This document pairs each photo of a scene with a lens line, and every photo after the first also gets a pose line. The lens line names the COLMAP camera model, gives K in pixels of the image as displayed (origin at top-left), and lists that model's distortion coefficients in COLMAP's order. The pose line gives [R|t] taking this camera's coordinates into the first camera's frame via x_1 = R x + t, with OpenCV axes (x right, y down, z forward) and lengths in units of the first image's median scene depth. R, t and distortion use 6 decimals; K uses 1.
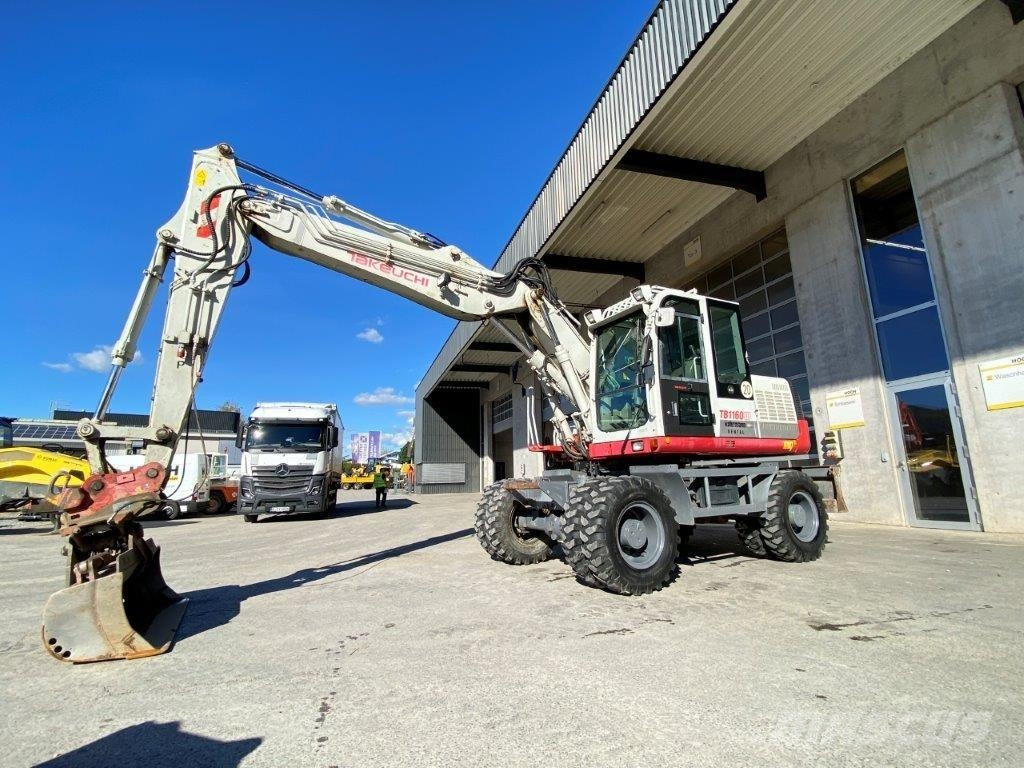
lens RADIAL K [[488.6, 0, 514.9], [0, 488.6, 381.7], [0, 0, 1]] dist [0.001948, -0.009054]
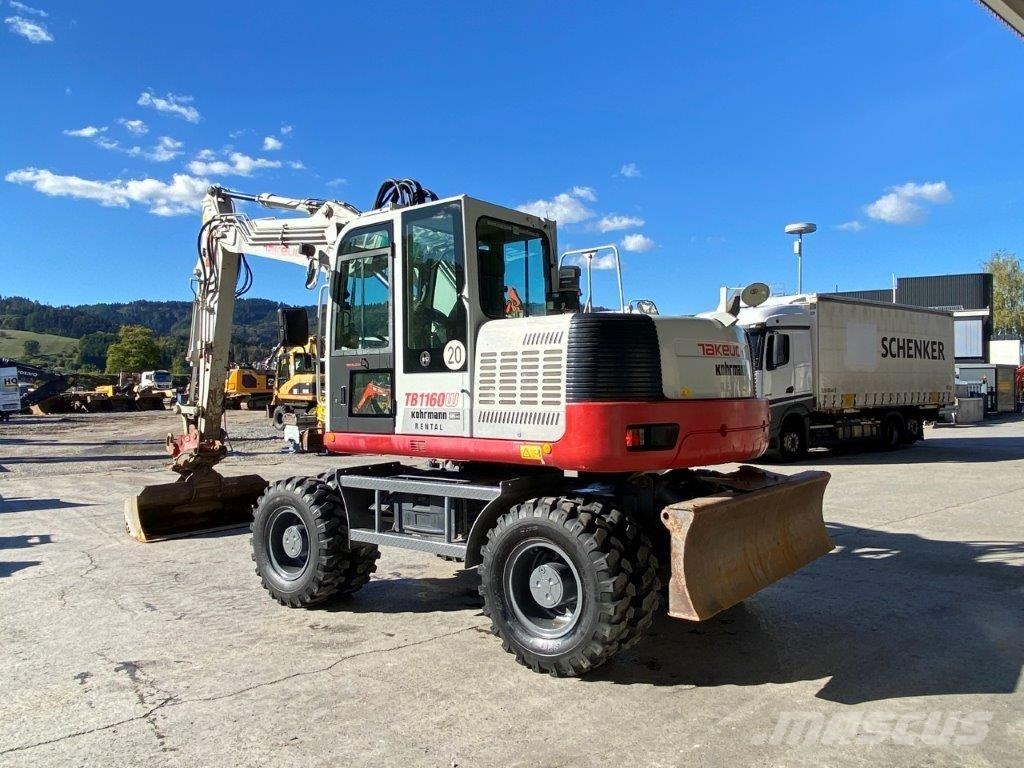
lens RADIAL K [[779.1, 0, 522.5], [0, 779.1, 376.3], [0, 0, 1]] dist [0.053722, -0.062889]
pose [[0.388001, 0.014000, -0.921553, 1.347666], [0.177442, 0.980044, 0.089597, -0.027321], [0.904417, -0.198286, 0.377774, 0.707323]]
